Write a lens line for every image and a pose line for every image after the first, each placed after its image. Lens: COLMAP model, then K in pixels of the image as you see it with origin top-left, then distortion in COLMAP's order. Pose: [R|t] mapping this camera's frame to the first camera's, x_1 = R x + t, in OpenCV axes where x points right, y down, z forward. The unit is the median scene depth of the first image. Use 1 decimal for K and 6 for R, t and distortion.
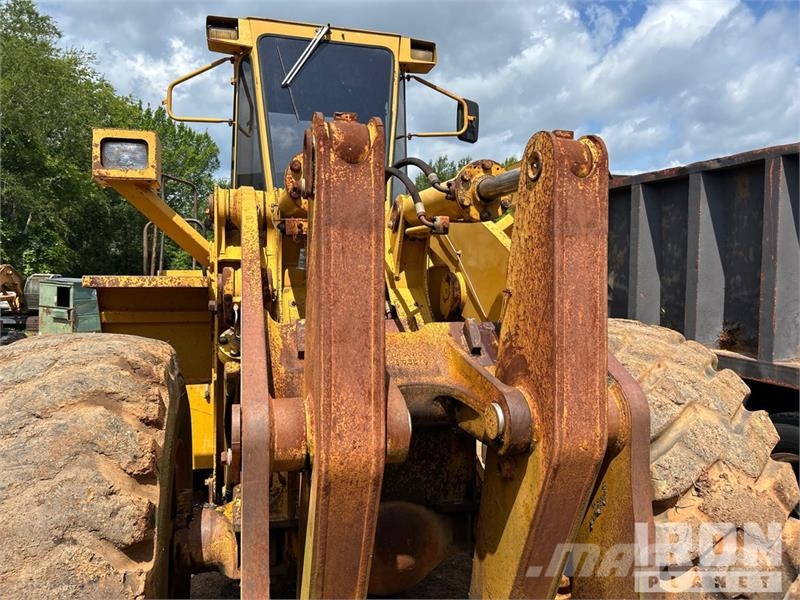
lens RADIAL K [[601.6, 0, 400.0], [0, 601.6, 300.0], [0, 0, 1]] dist [0.063929, -0.065619]
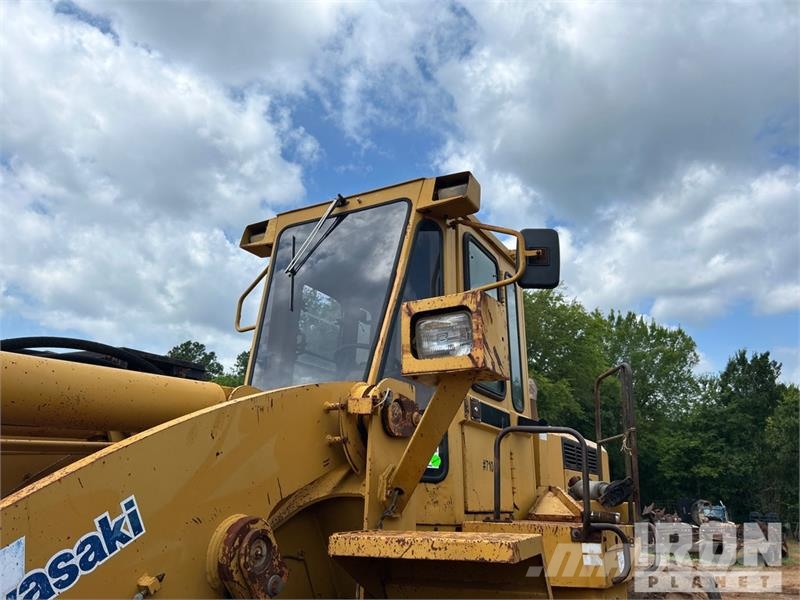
lens RADIAL K [[608.5, 0, 400.0], [0, 608.5, 300.0], [0, 0, 1]] dist [0.022089, -0.100440]
pose [[0.705376, -0.197199, -0.680850, 0.706501], [-0.034318, 0.949895, -0.310679, -0.068588], [0.708002, 0.242511, 0.663266, 0.742186]]
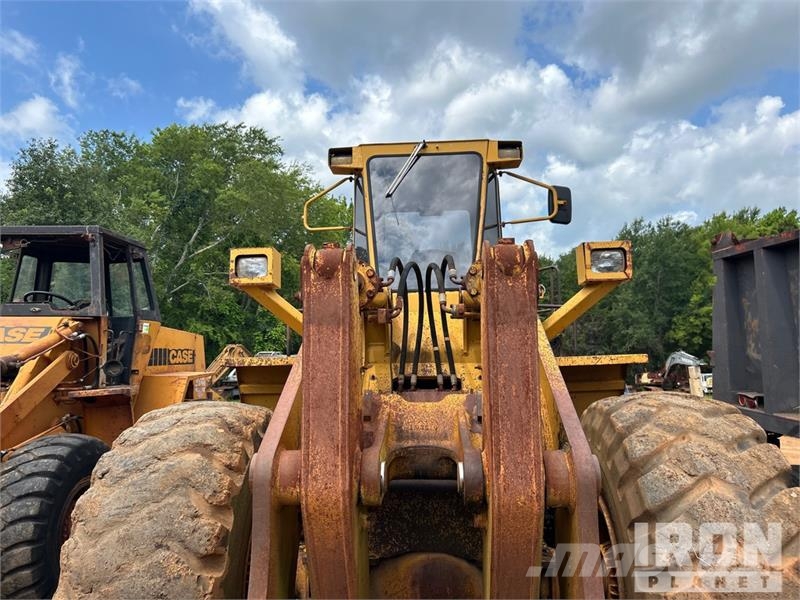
lens RADIAL K [[600.9, 0, 387.6], [0, 600.9, 300.4], [0, 0, 1]] dist [0.018069, -0.000377]
pose [[0.942921, -0.047806, -0.329567, 0.266833], [0.008611, 0.992812, -0.119376, -0.004671], [0.332905, 0.109724, 0.936555, -0.131377]]
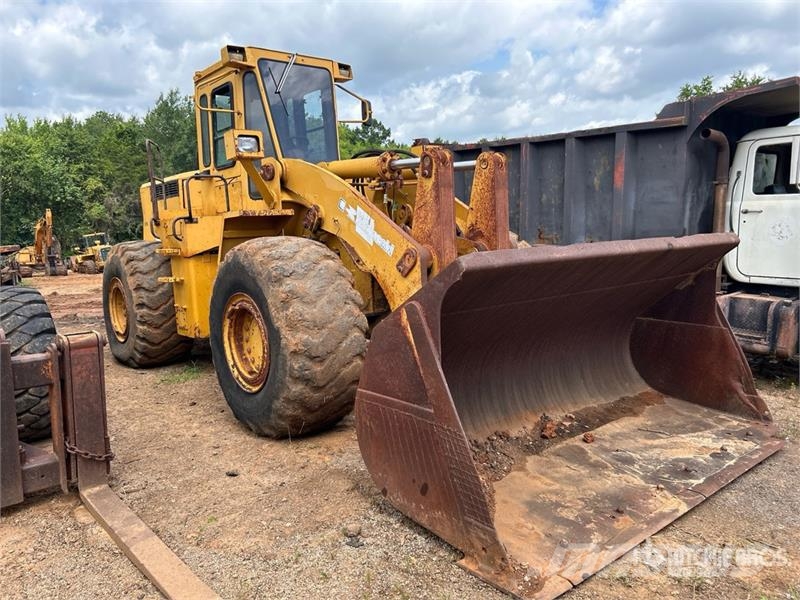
lens RADIAL K [[606.5, 0, 397.3], [0, 606.5, 304.0], [0, 0, 1]] dist [0.068396, -0.100329]
pose [[0.905533, -0.094979, 0.413509, -0.873110], [0.051424, 0.992005, 0.115242, 0.055463], [-0.421149, -0.083091, 0.903177, -0.930837]]
